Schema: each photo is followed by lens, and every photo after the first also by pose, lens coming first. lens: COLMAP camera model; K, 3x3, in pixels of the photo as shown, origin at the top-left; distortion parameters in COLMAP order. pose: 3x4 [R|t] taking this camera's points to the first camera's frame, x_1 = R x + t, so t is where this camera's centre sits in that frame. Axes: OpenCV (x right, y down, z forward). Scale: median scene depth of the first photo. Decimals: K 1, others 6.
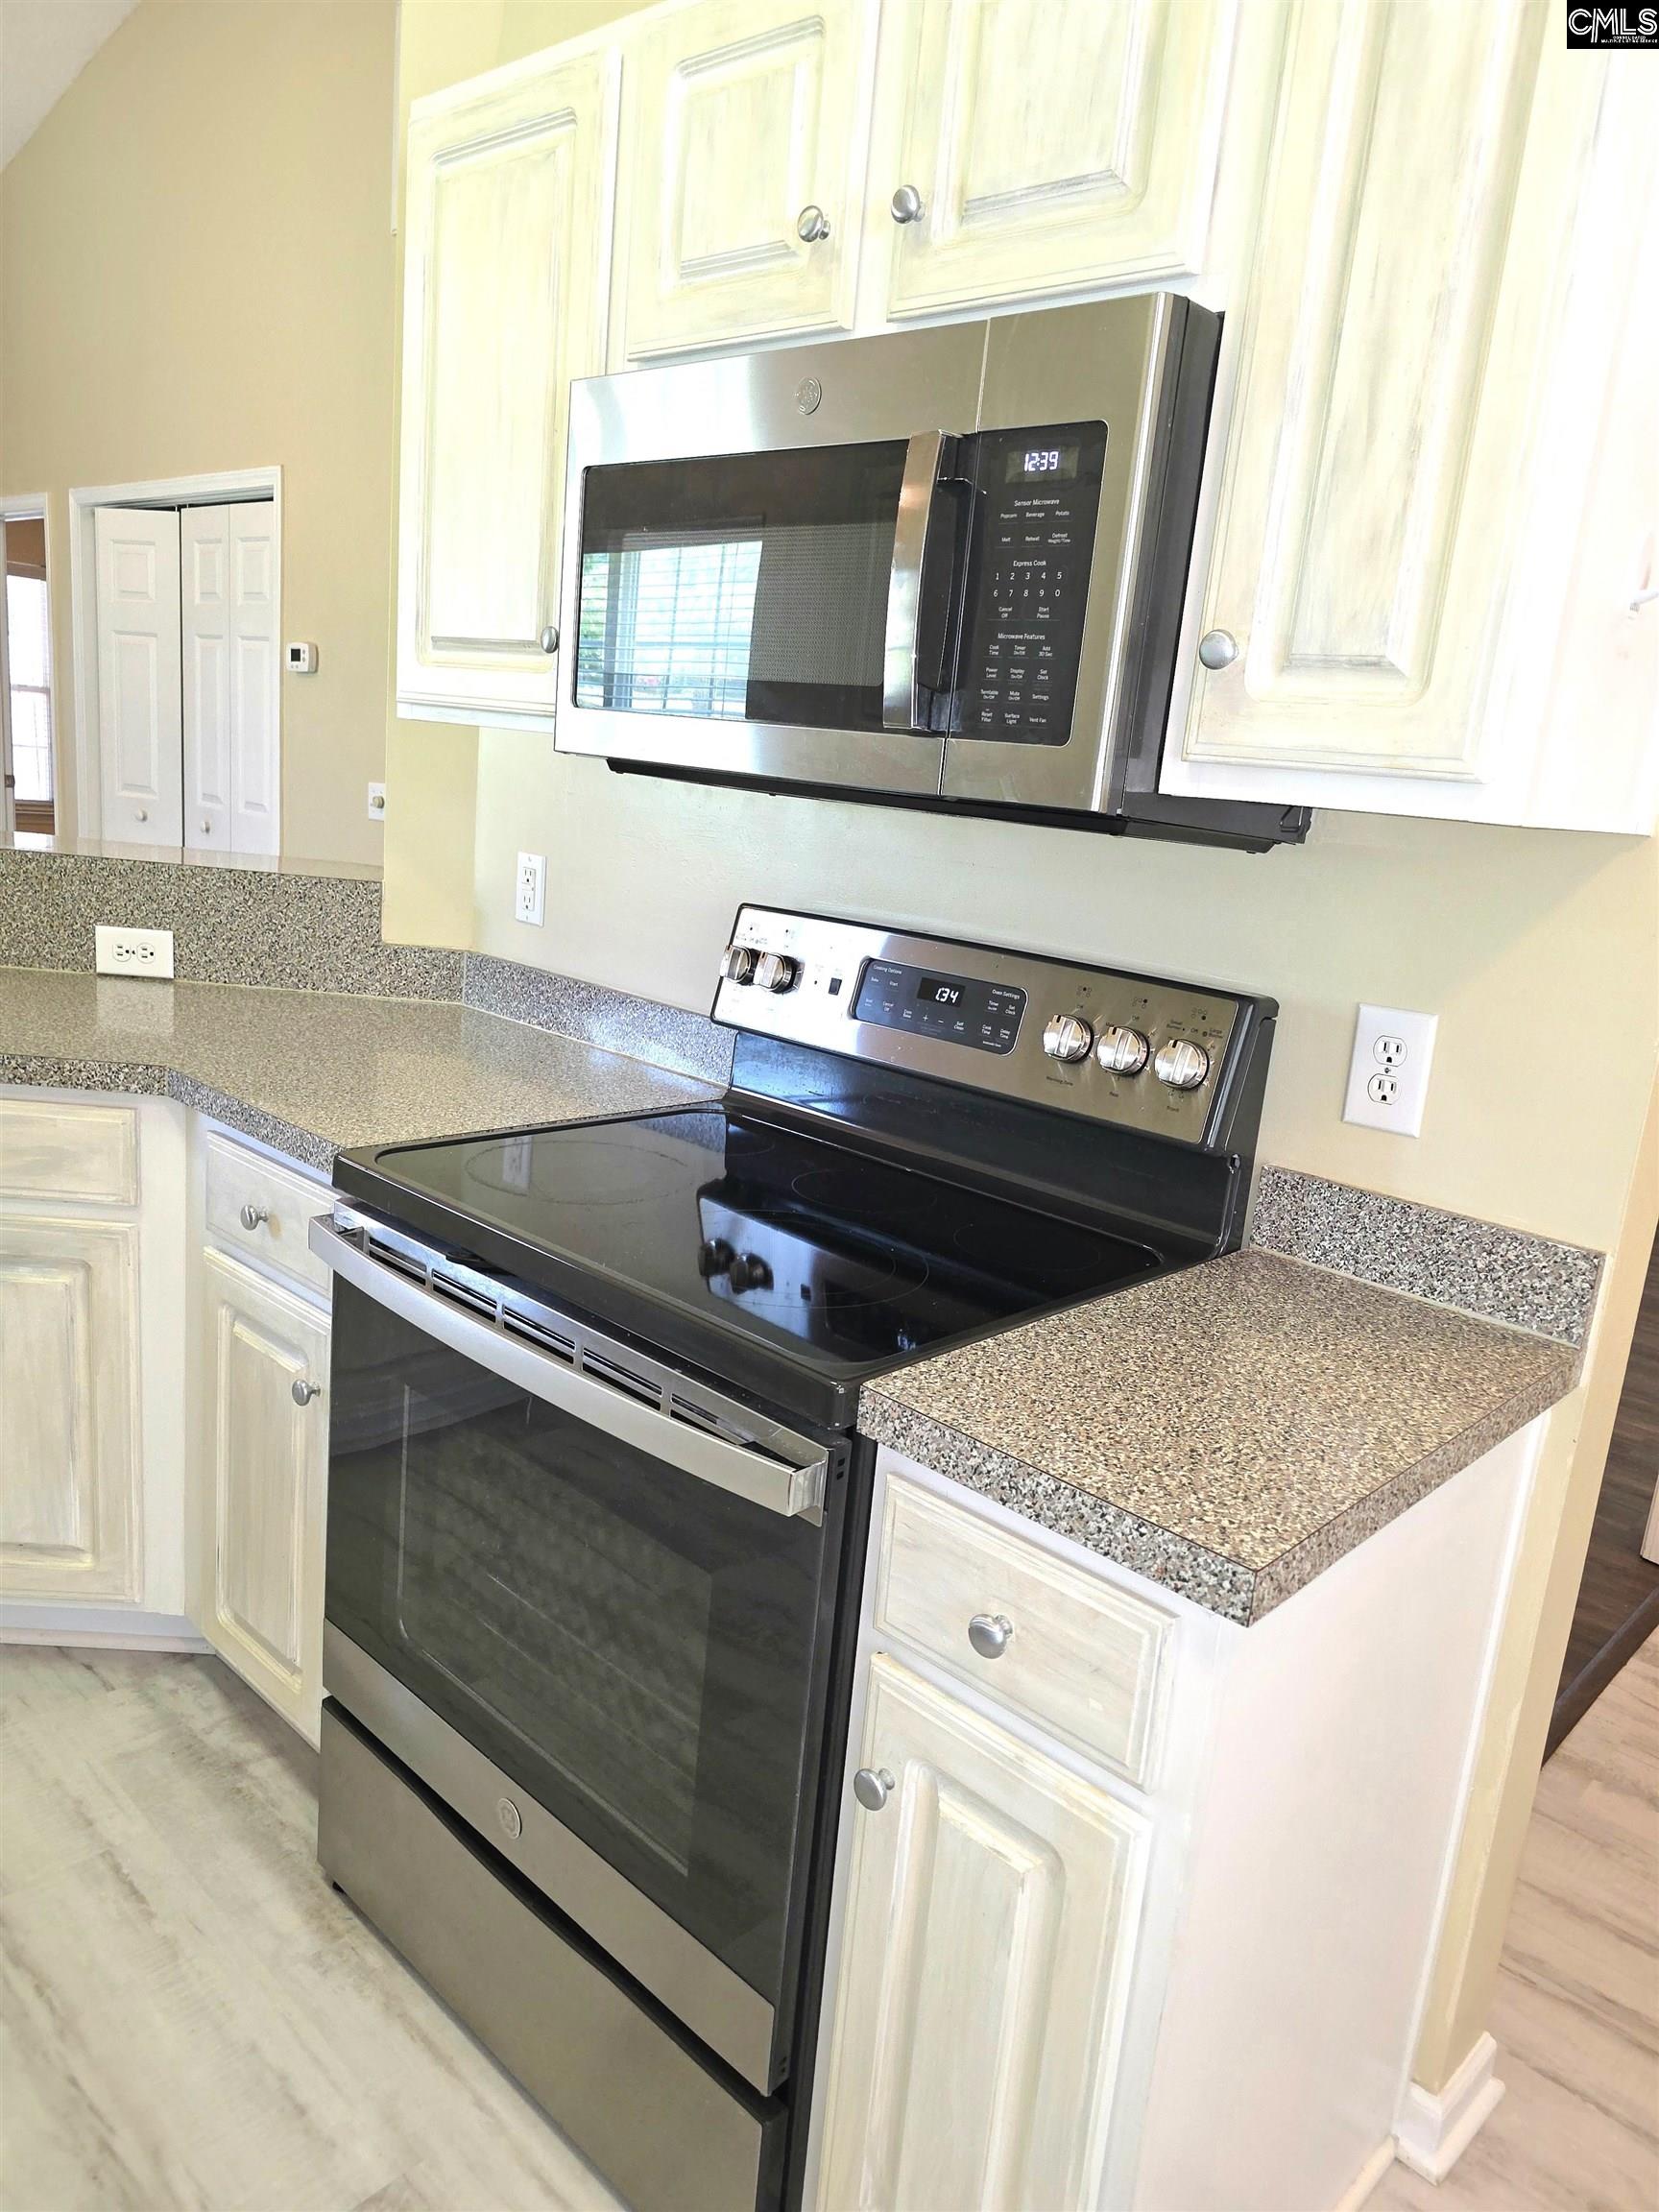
lens RADIAL K [[1496.3, 0, 828.8], [0, 1496.3, 1096.6], [0, 0, 1]] dist [0.051320, -0.044830]
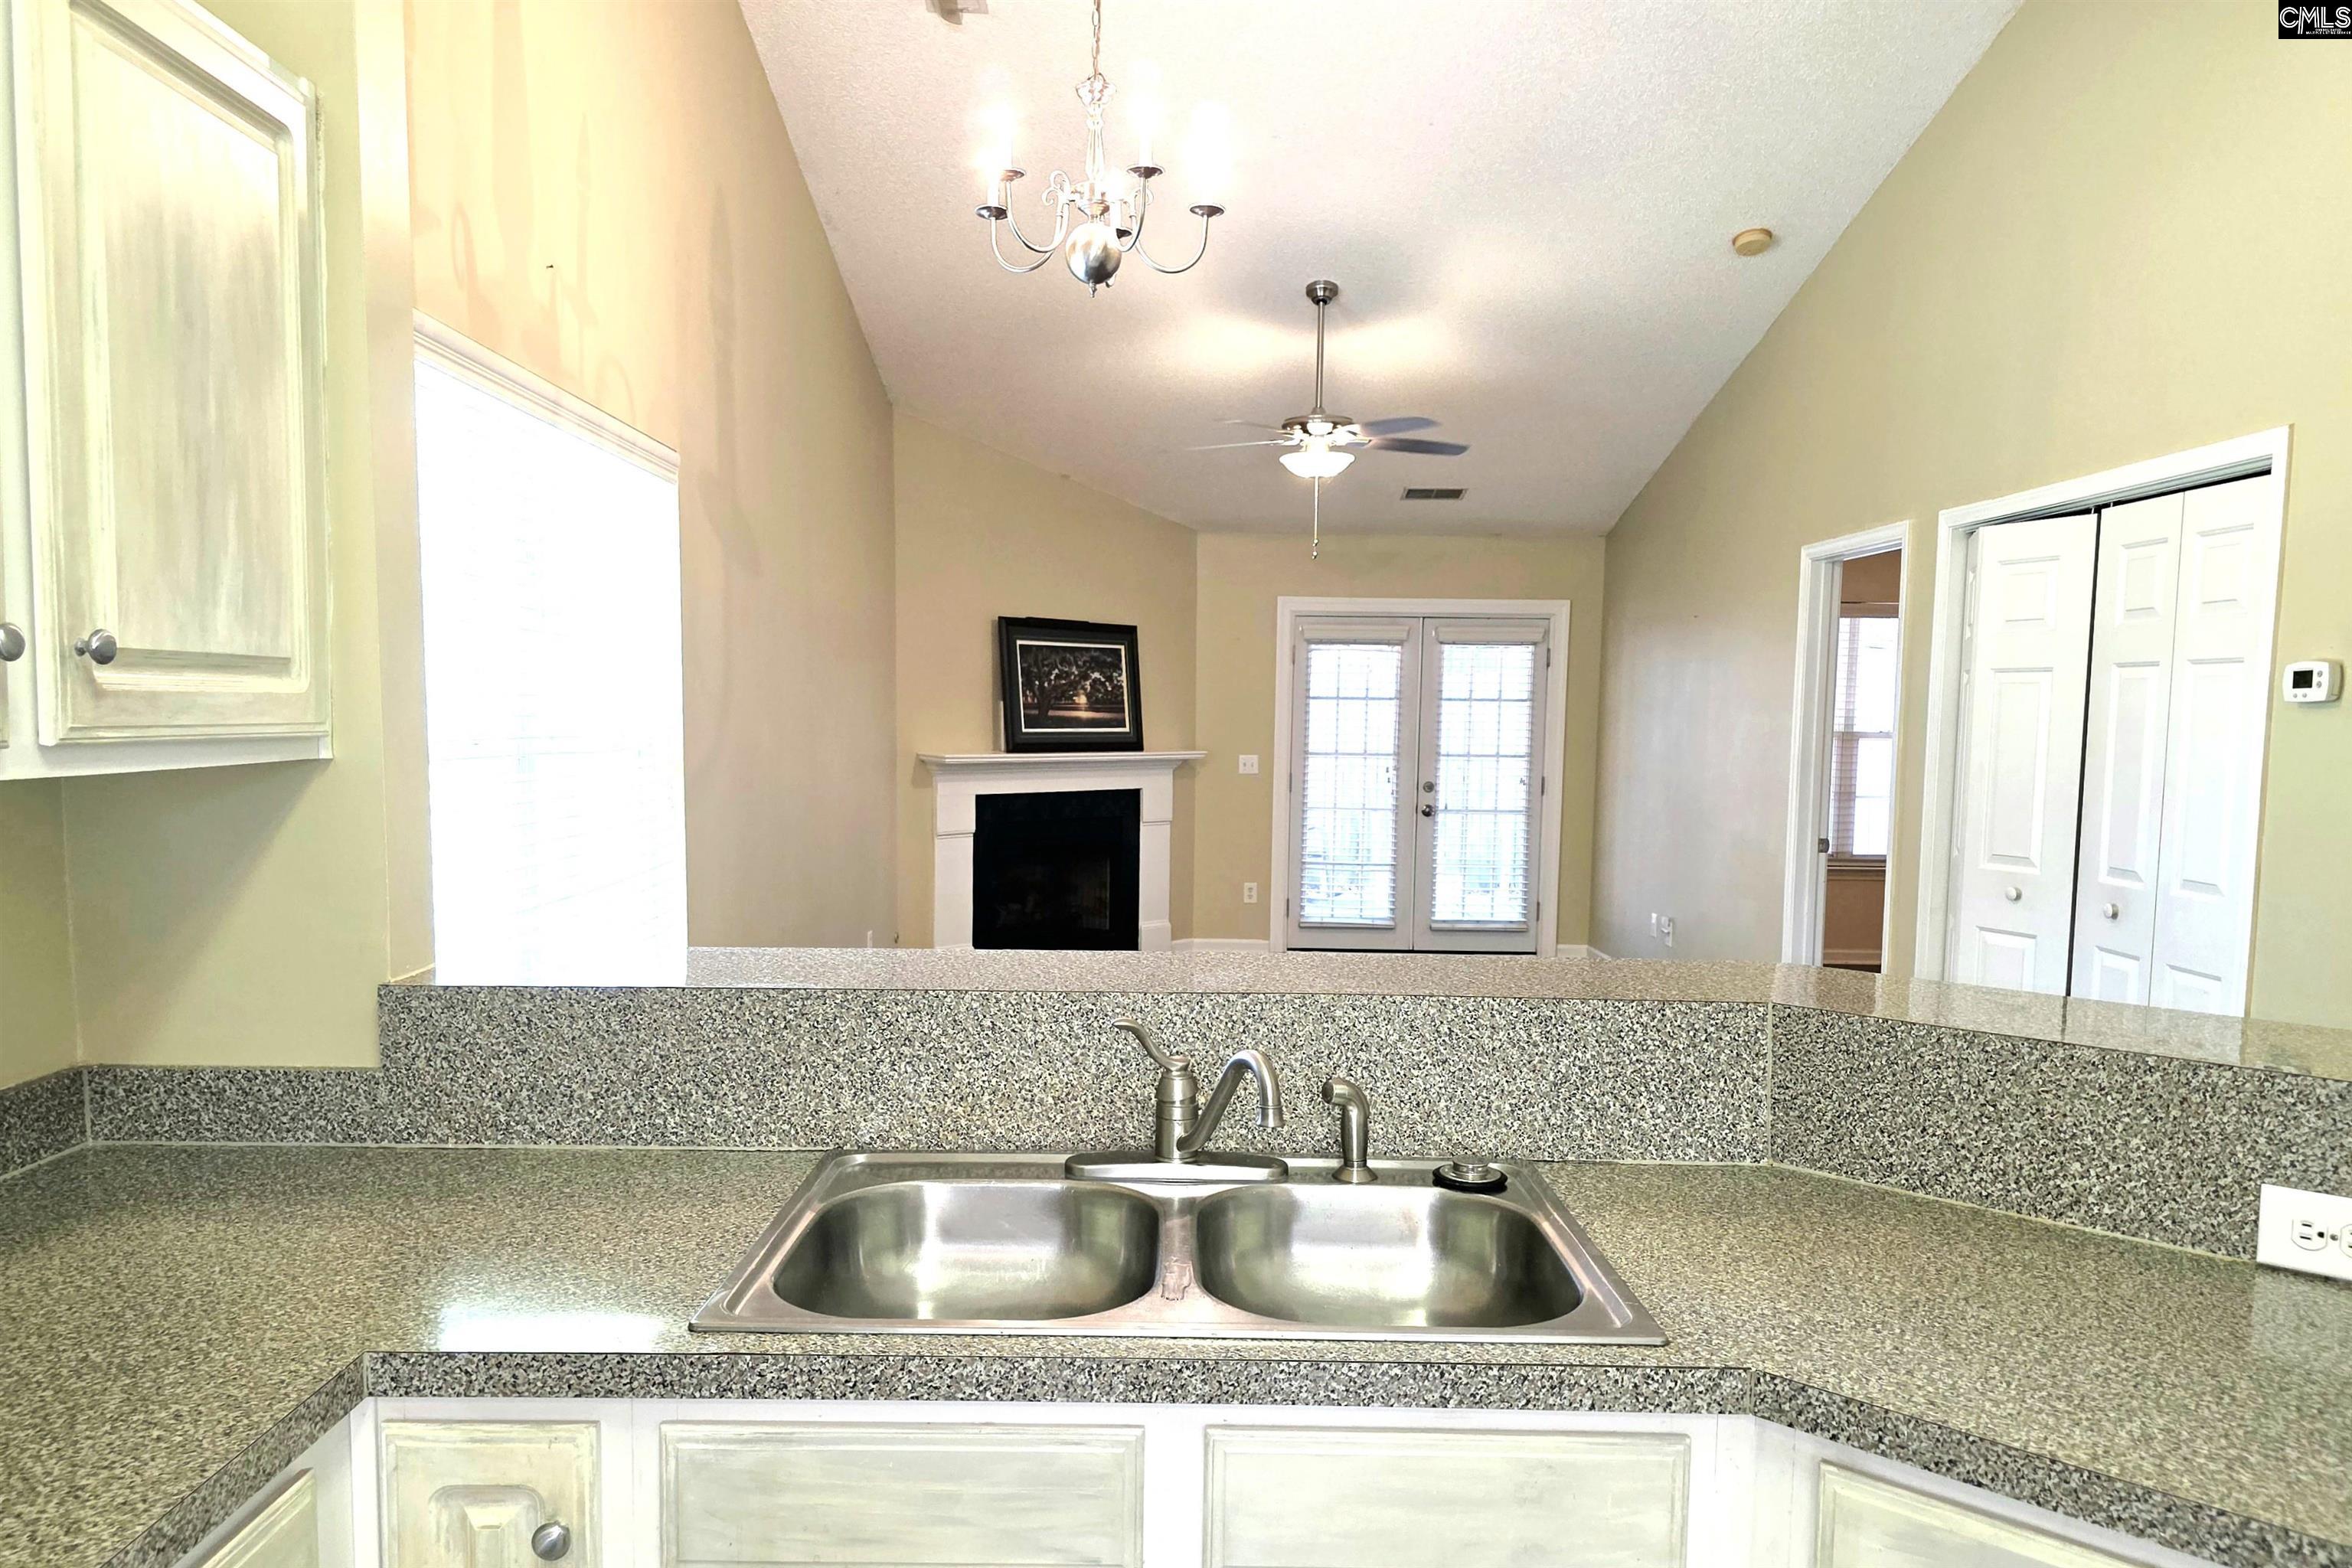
lens RADIAL K [[1642.5, 0, 1181.0], [0, 1642.5, 860.3], [0, 0, 1]] dist [0.058854, -0.053680]
pose [[0.695122, -0.014748, -0.718740, -0.162118], [-0.108671, 0.986145, -0.125335, -0.058032], [0.710630, 0.165230, 0.683889, 0.121469]]
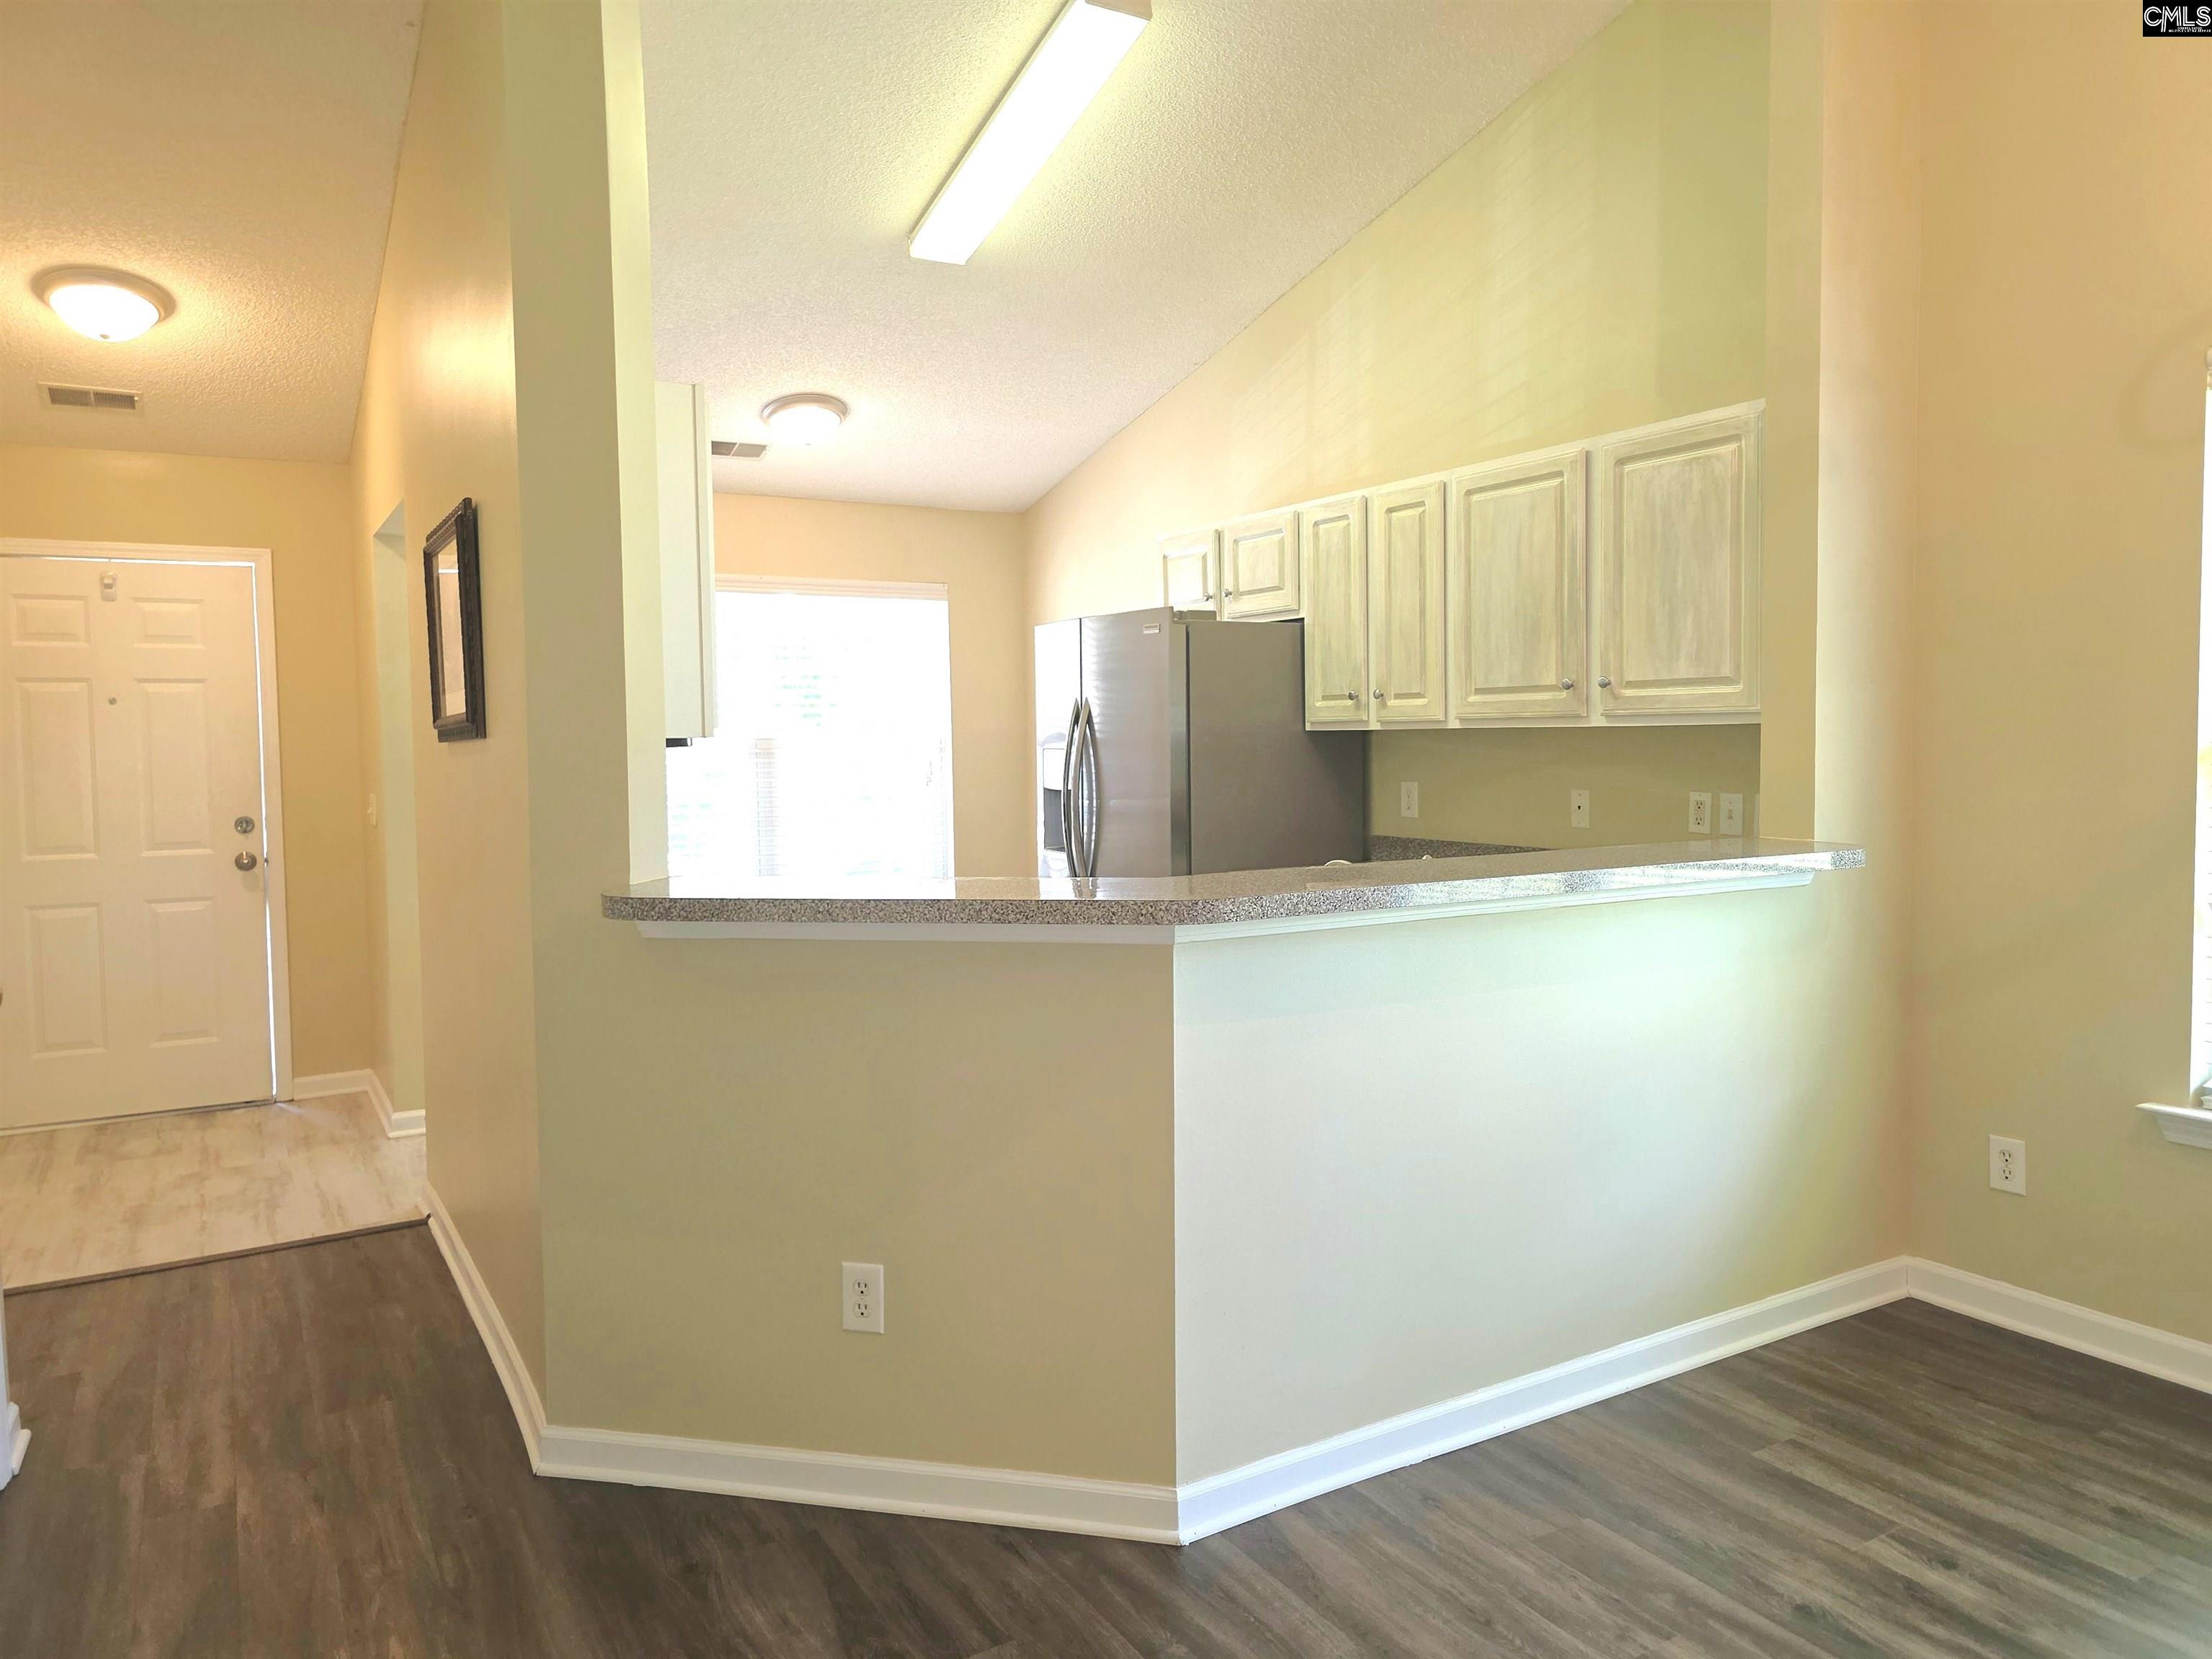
lens RADIAL K [[1496.3, 0, 1102.3], [0, 1496.3, 809.0], [0, 0, 1]] dist [0.051320, -0.044830]
pose [[-0.957450, -0.090009, 0.274205, -0.487251], [-0.009652, 0.959576, 0.281284, -0.274642], [-0.288438, 0.266669, -0.919615, 1.032409]]
